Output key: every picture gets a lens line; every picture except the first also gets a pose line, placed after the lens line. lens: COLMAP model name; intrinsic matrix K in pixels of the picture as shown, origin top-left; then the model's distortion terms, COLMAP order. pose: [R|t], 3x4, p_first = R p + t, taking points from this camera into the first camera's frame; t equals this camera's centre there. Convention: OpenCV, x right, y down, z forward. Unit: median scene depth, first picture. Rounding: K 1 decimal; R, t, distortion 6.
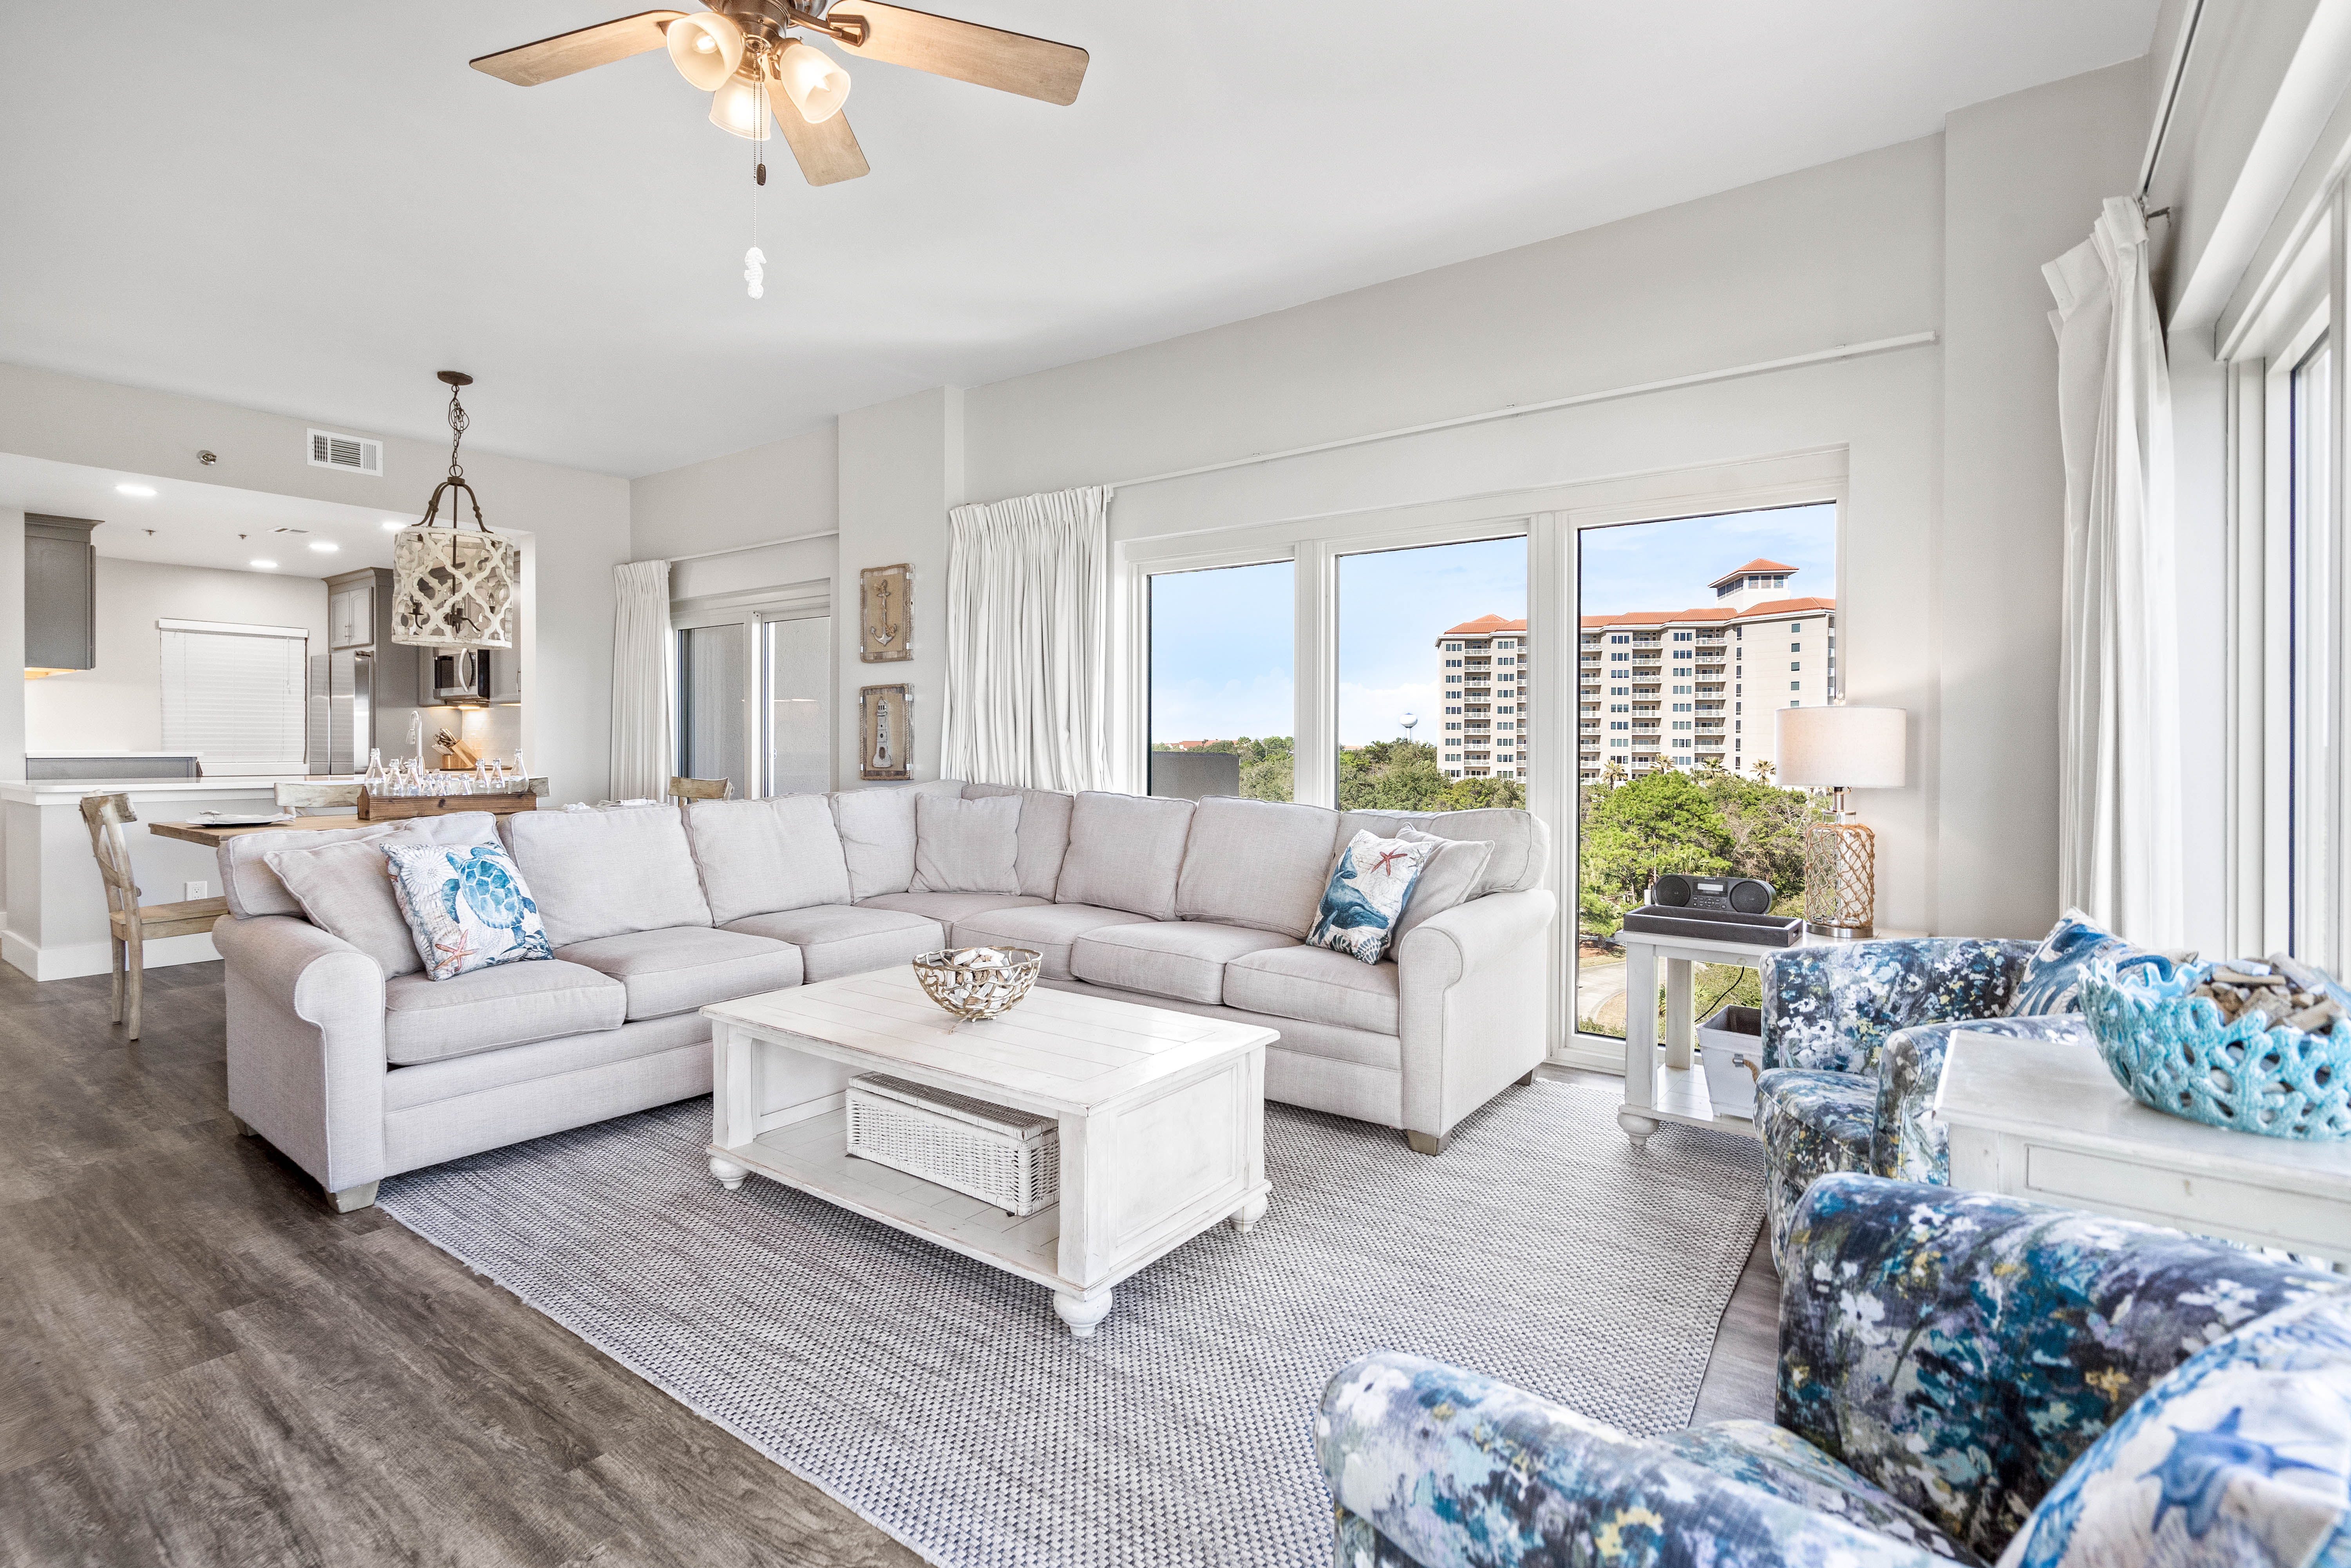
lens RADIAL K [[1110.8, 0, 1154.6], [0, 1110.8, 809.2], [0, 0, 1]] dist [-0.001271, 0.000408]
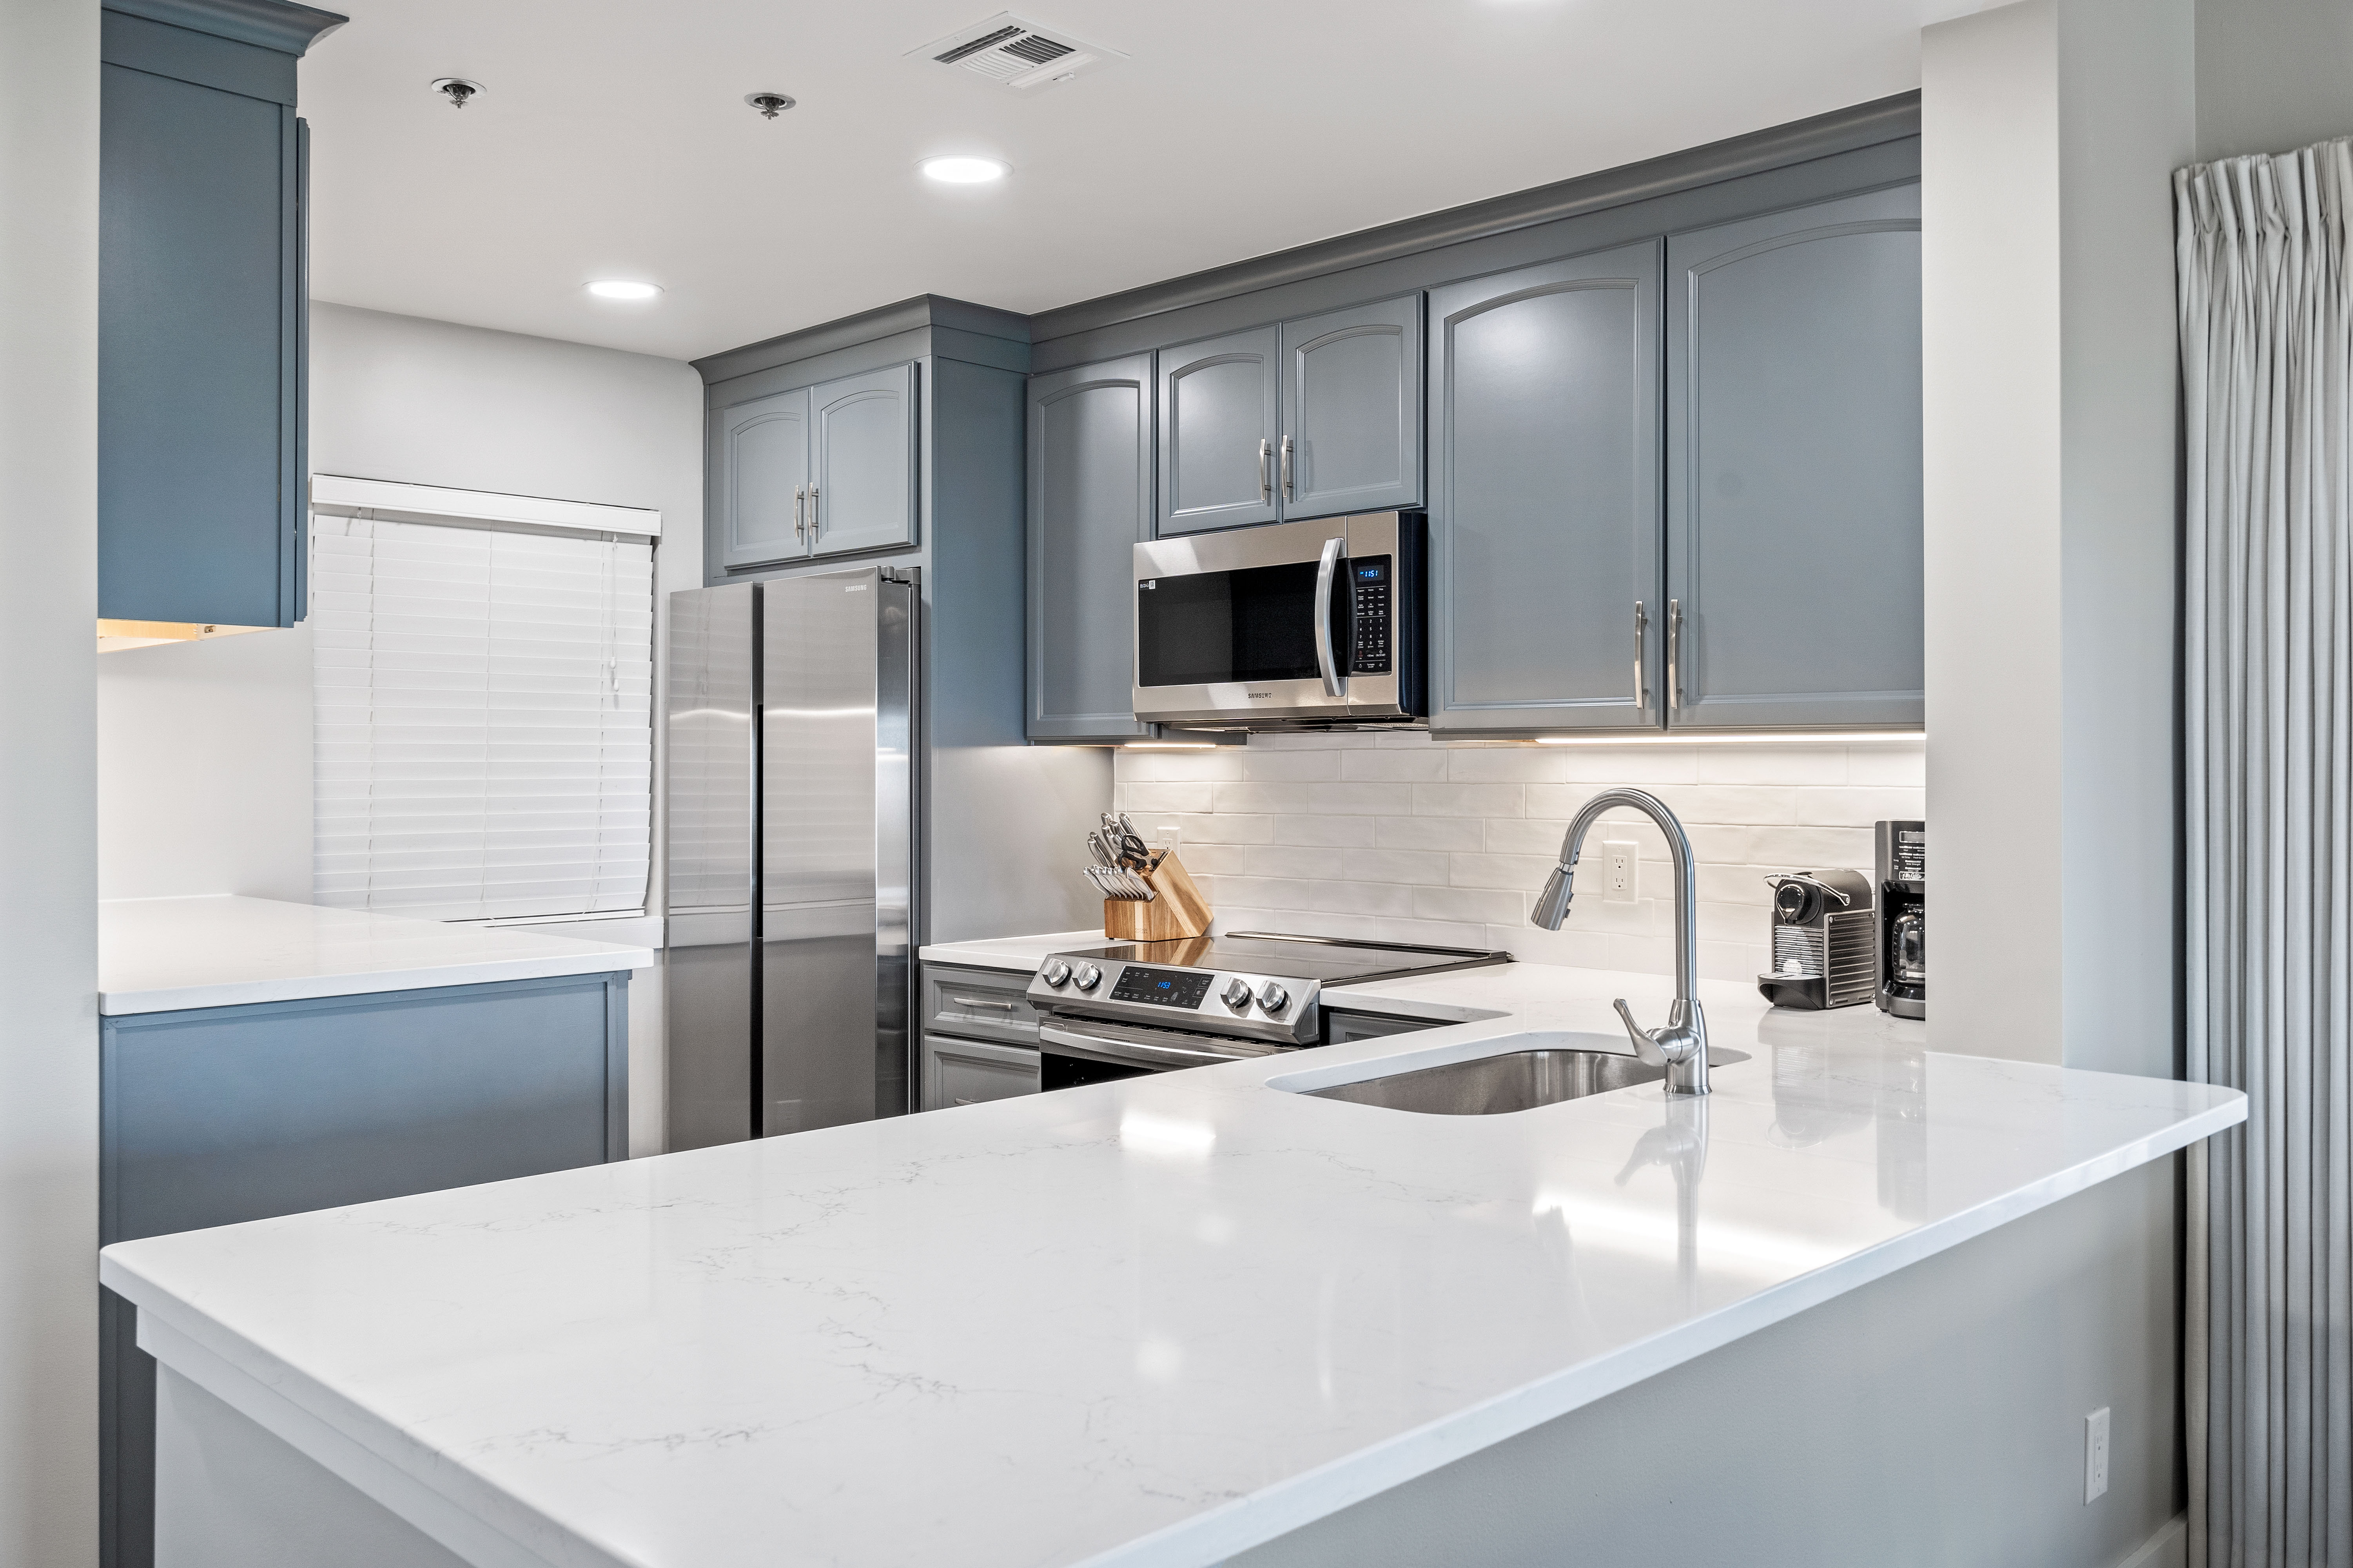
lens RADIAL K [[1888.5, 0, 1176.5], [0, 1888.5, 784.0], [0, 0, 1]] dist [-0.002934, -0.001631]
pose [[0.988676, -0.004820, -0.149988, -0.553239], [-0.002143, 0.998929, -0.046228, -0.057389], [0.150050, 0.046026, 0.987606, 0.489818]]
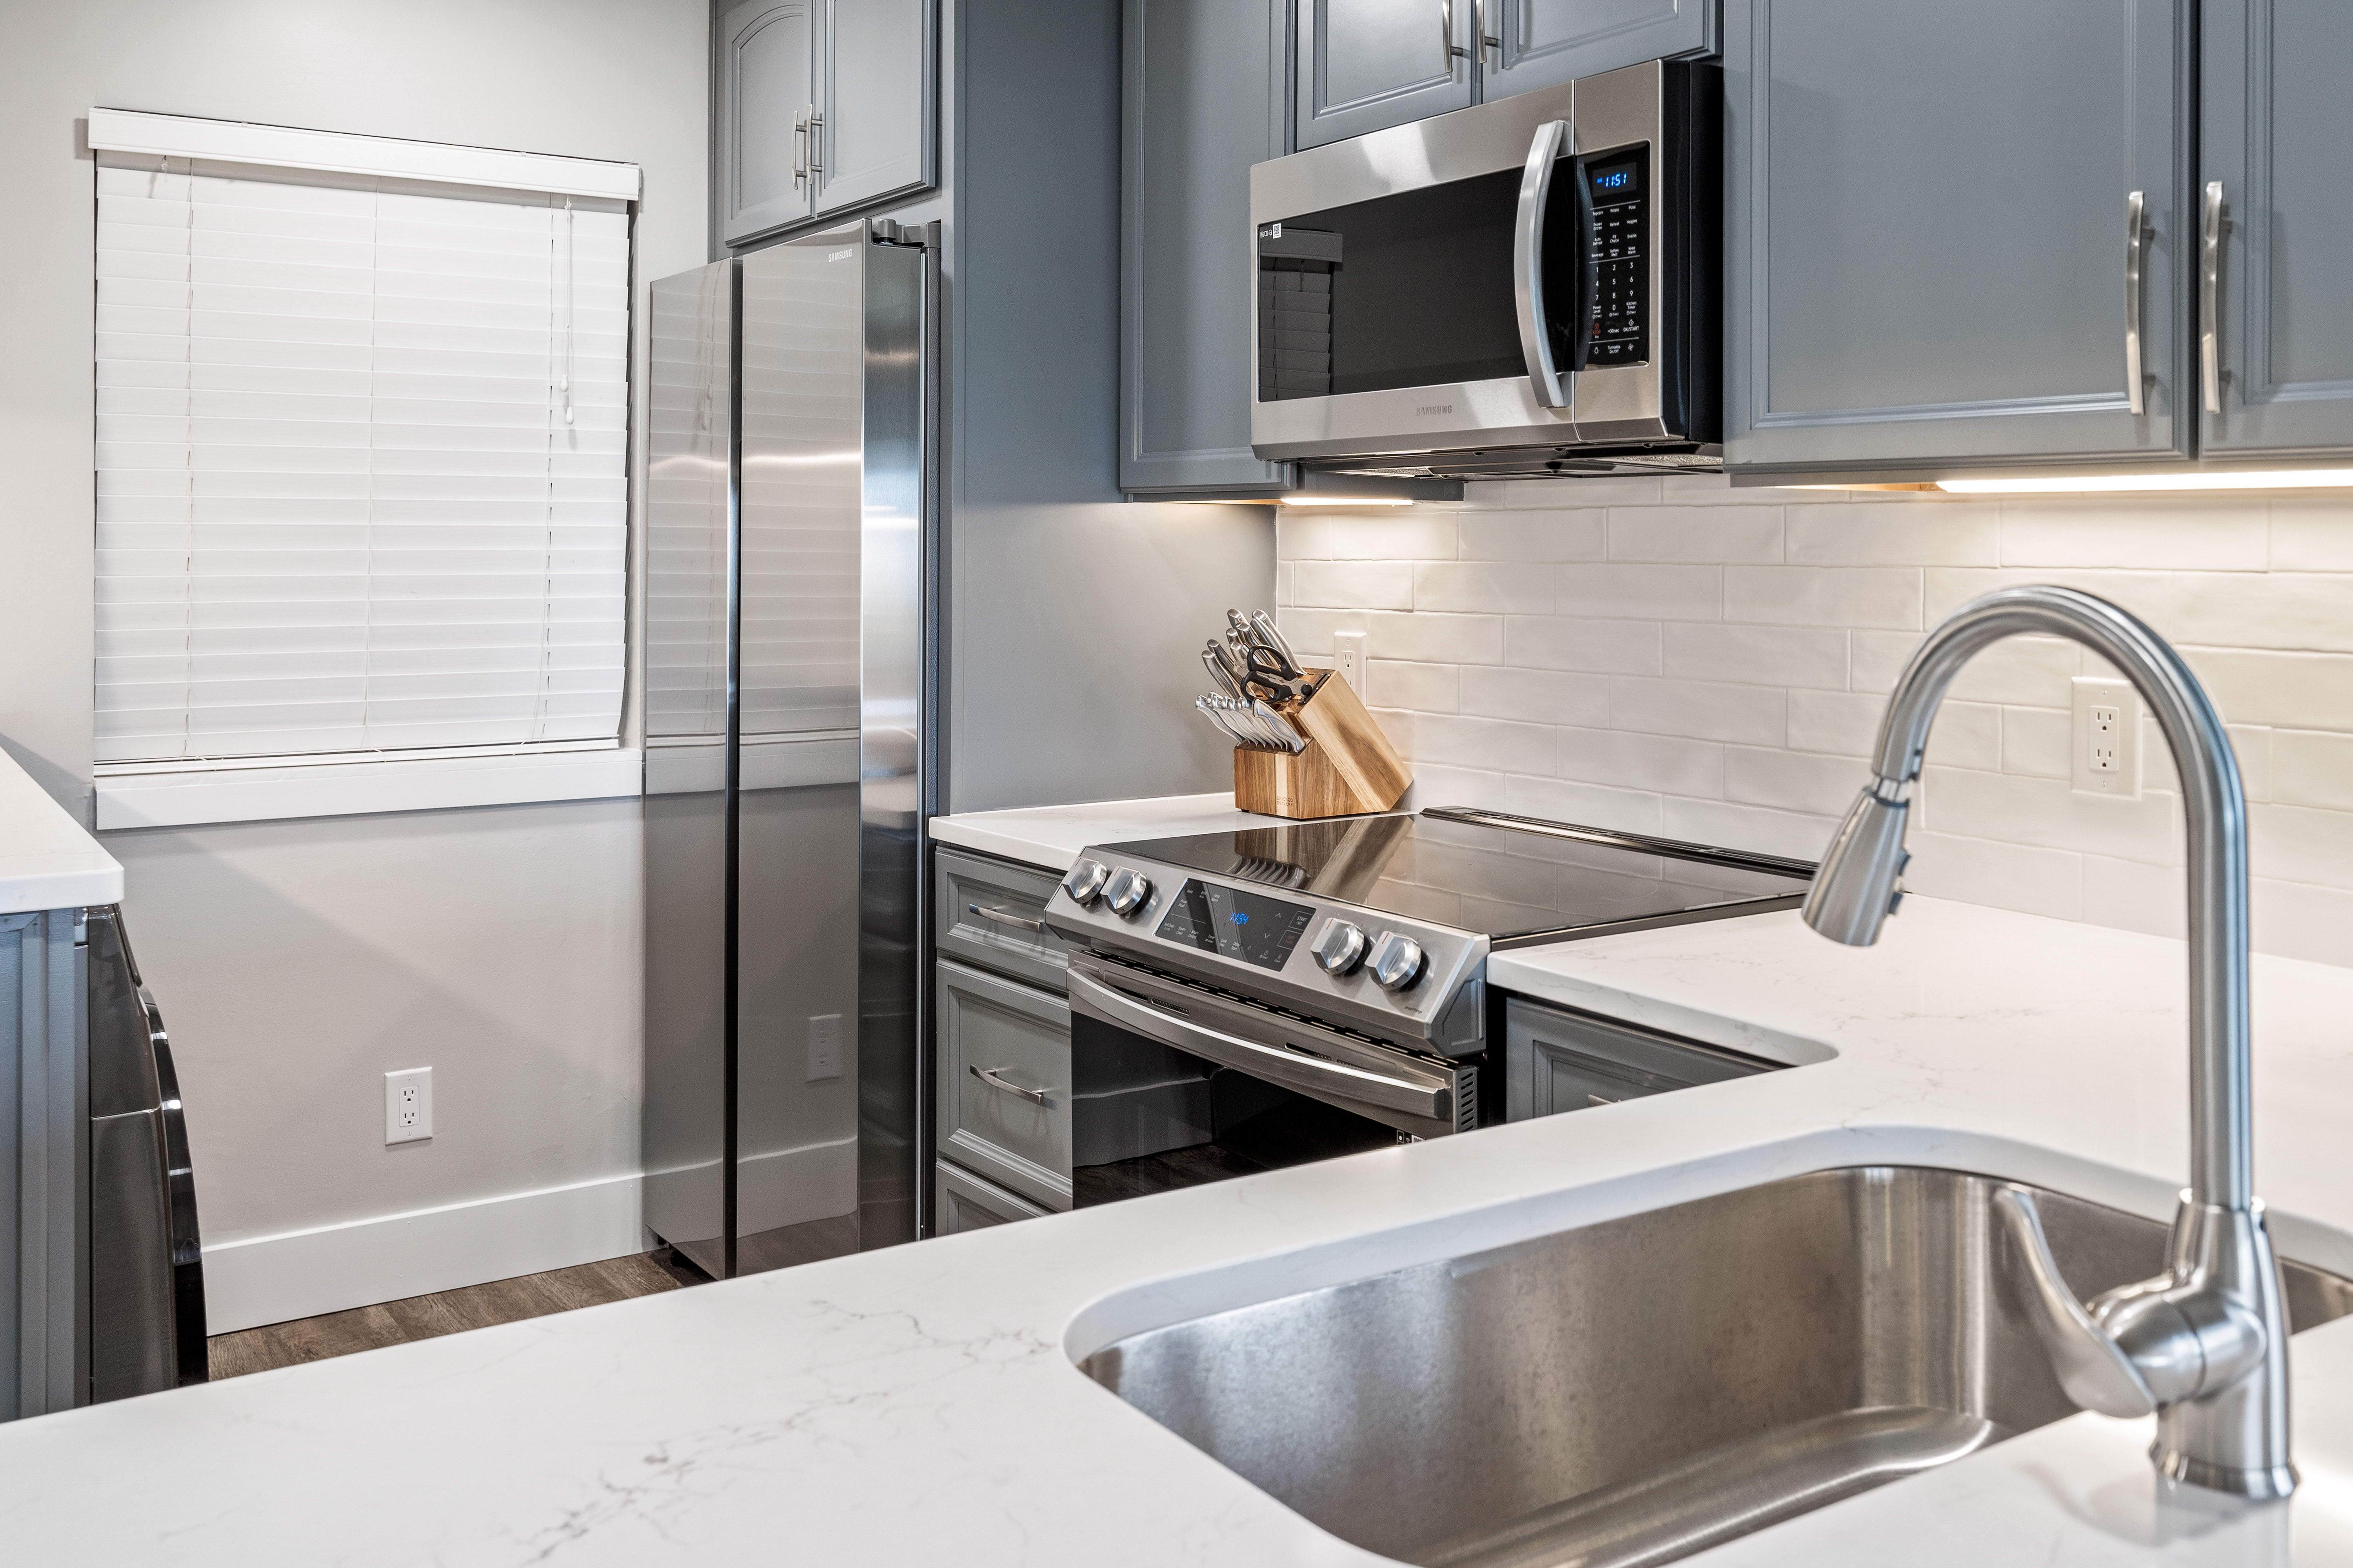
lens RADIAL K [[2095.7, 0, 1173.3], [0, 2095.7, 559.1], [0, 0, 1]] dist [0.008524, 0.005048]
pose [[0.934491, 0.001010, -0.355986, -0.531322], [-0.018210, 0.998823, -0.044967, -0.066008], [0.355521, 0.048503, 0.933409, 0.667095]]
